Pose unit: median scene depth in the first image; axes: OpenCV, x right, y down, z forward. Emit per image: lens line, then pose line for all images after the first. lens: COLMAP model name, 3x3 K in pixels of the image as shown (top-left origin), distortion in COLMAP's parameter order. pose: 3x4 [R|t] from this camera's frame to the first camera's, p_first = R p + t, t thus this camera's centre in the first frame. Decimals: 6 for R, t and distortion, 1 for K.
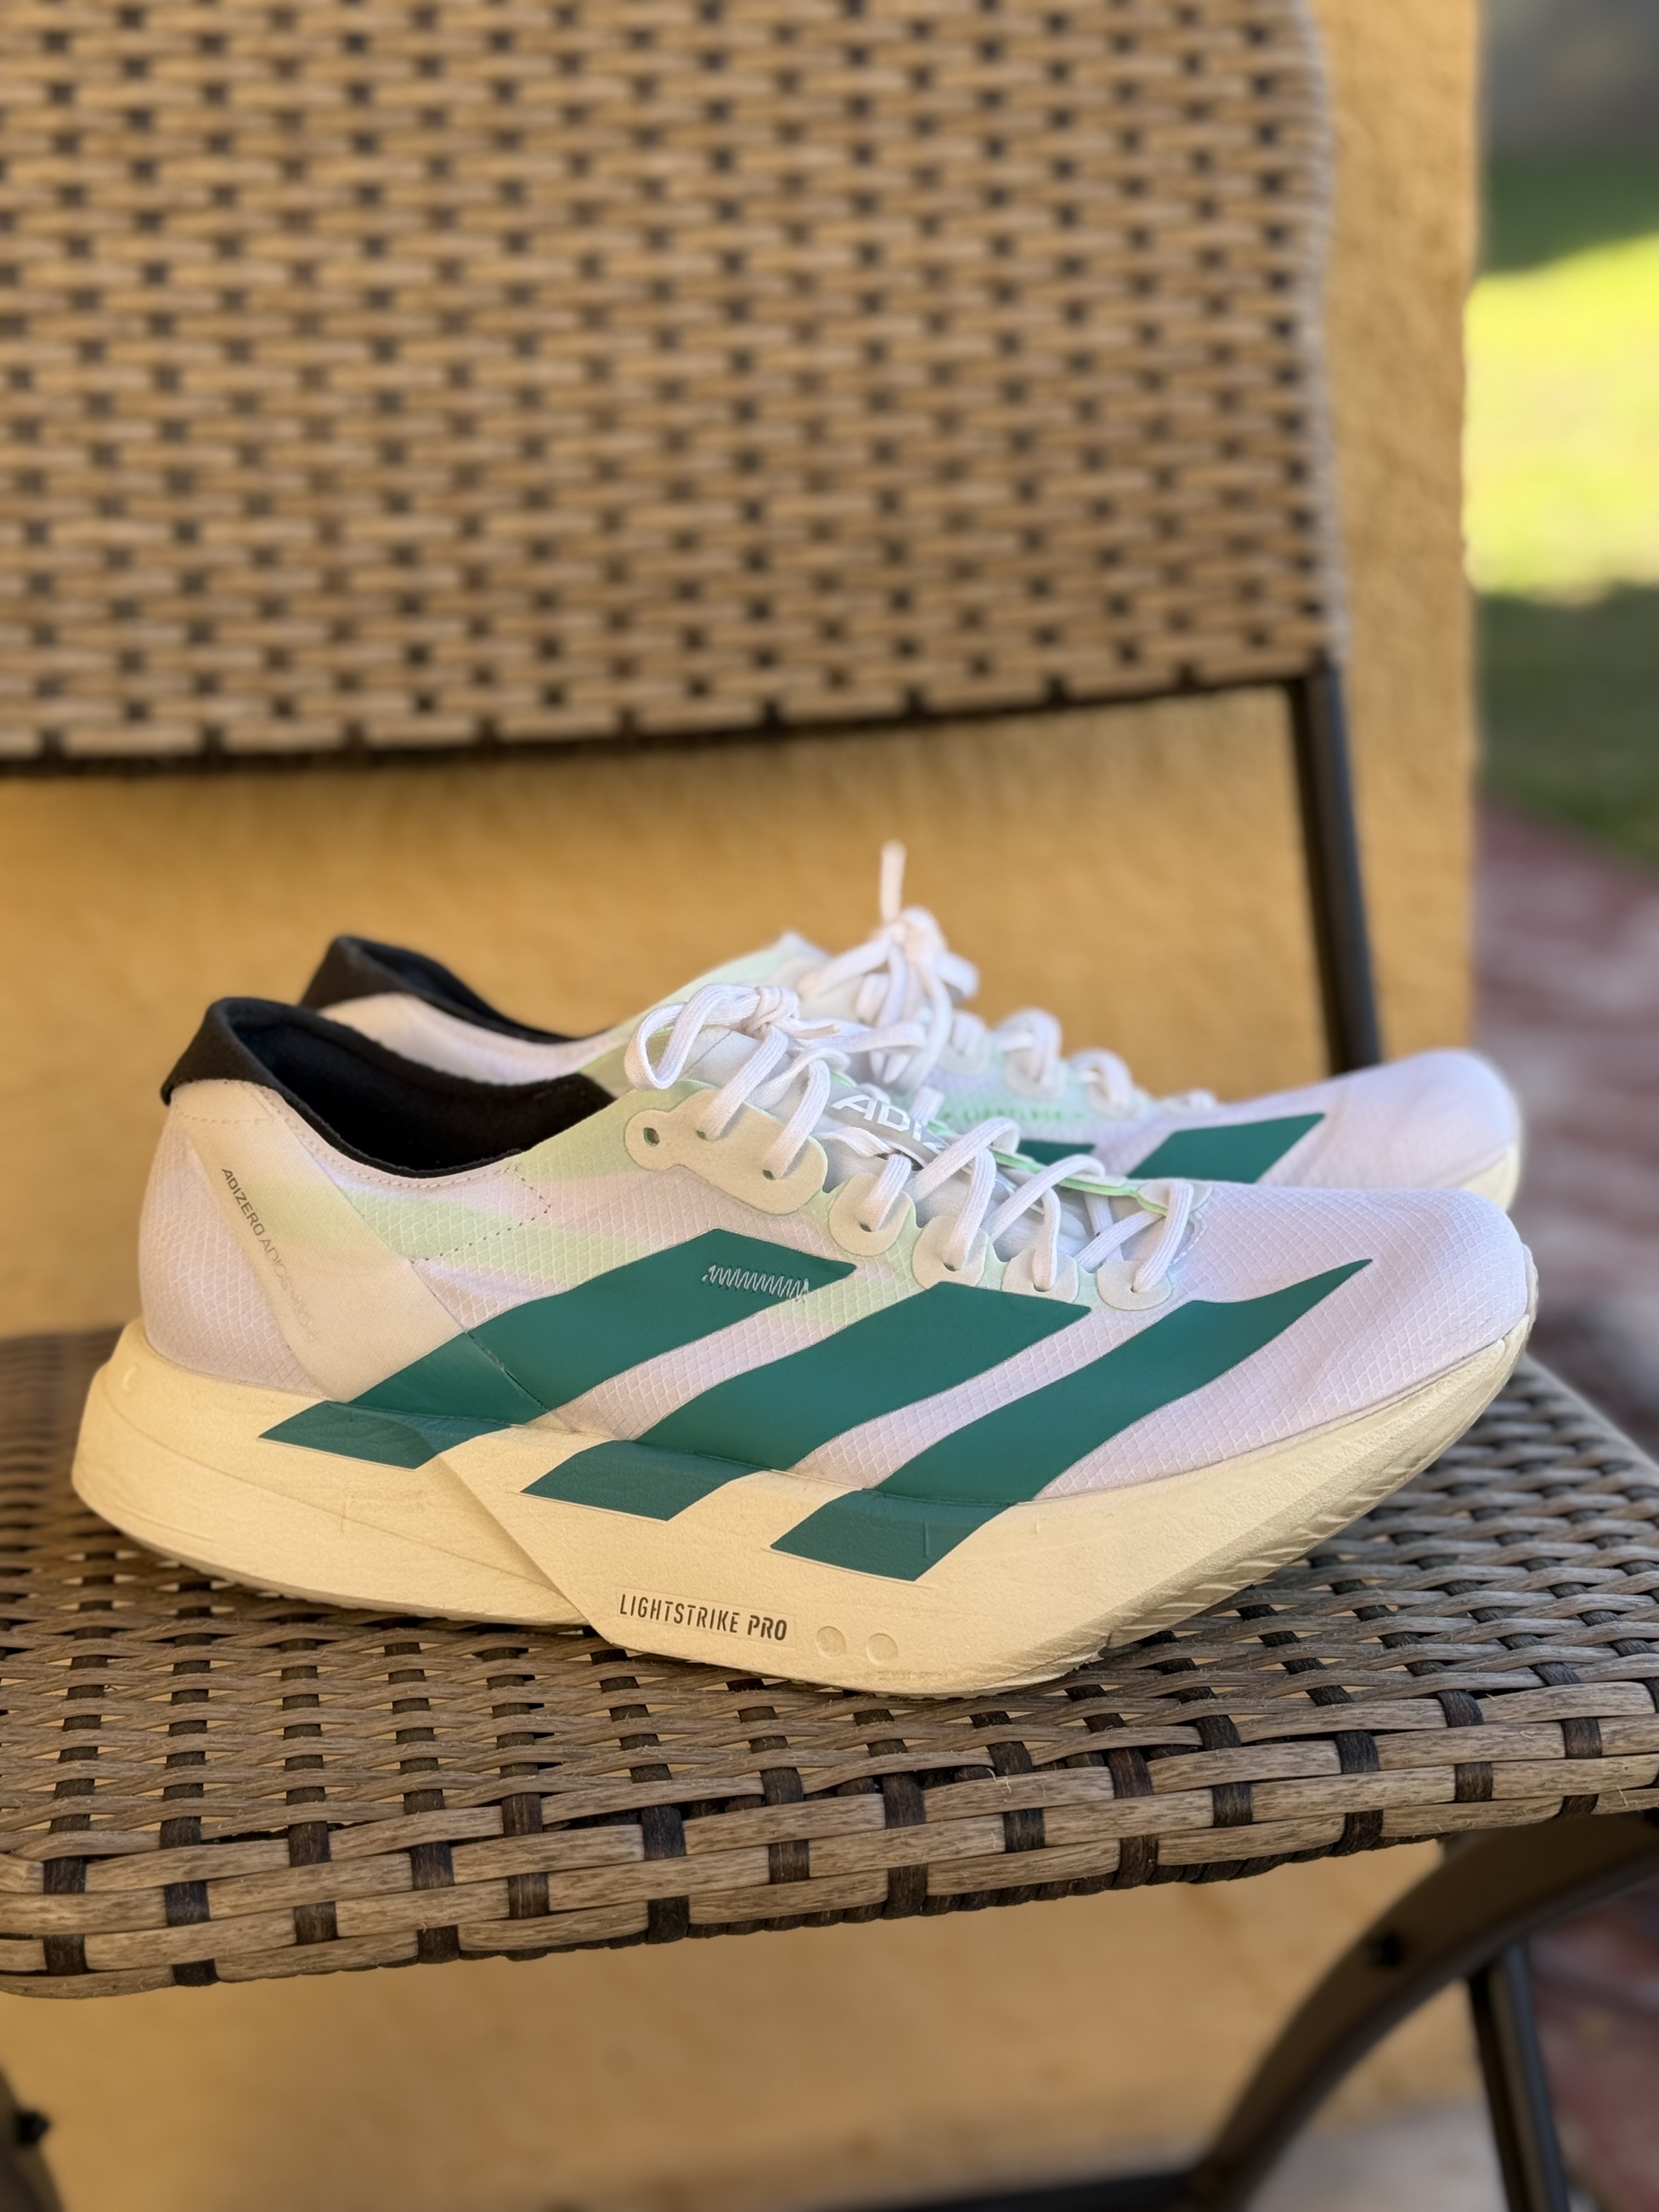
lens RADIAL K [[3387.8, 0, 829.5], [0, 3387.8, 1106.0], [0, 0, 1]] dist [0.159621, 0.082222]
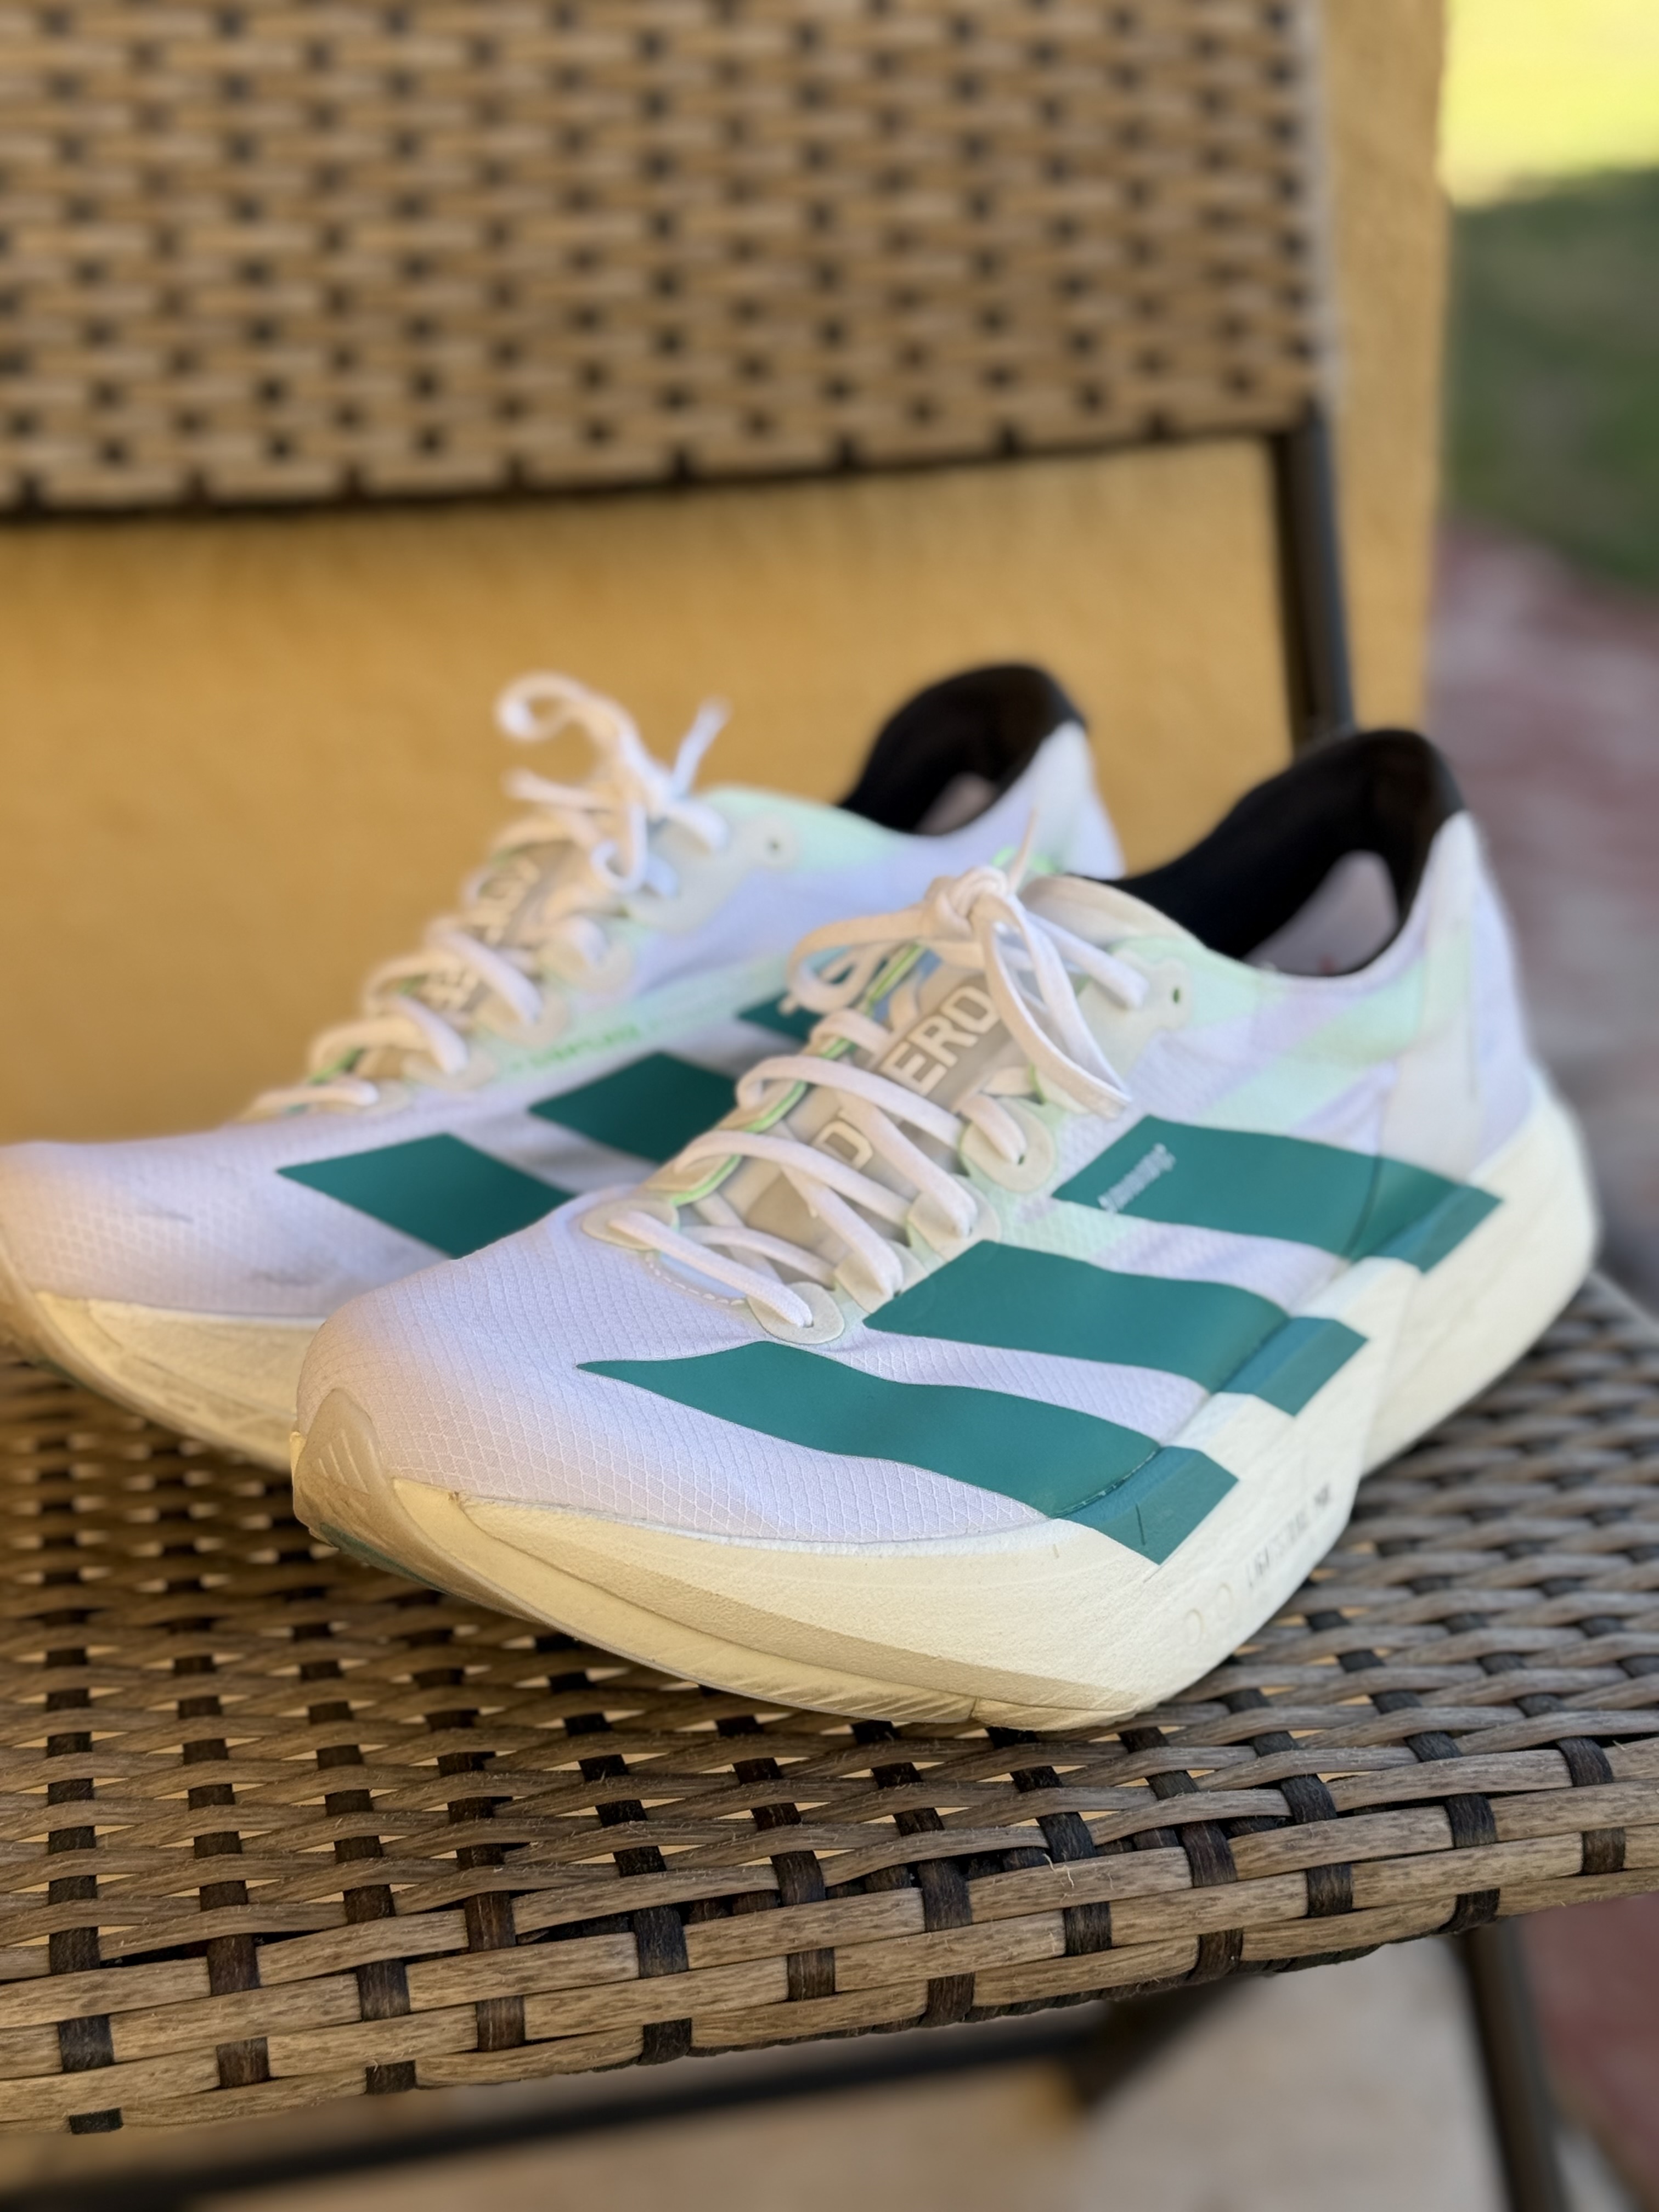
lens RADIAL K [[3460.2, 0, 810.8], [0, 3460.2, 1068.5], [0, 0, 1]] dist [0.147191, -0.019140]
pose [[0.998018, 0.003075, 0.062855, -0.063563], [-0.009242, 0.995137, 0.098061, -0.079513], [-0.062248, -0.098448, 0.993193, 0.165600]]
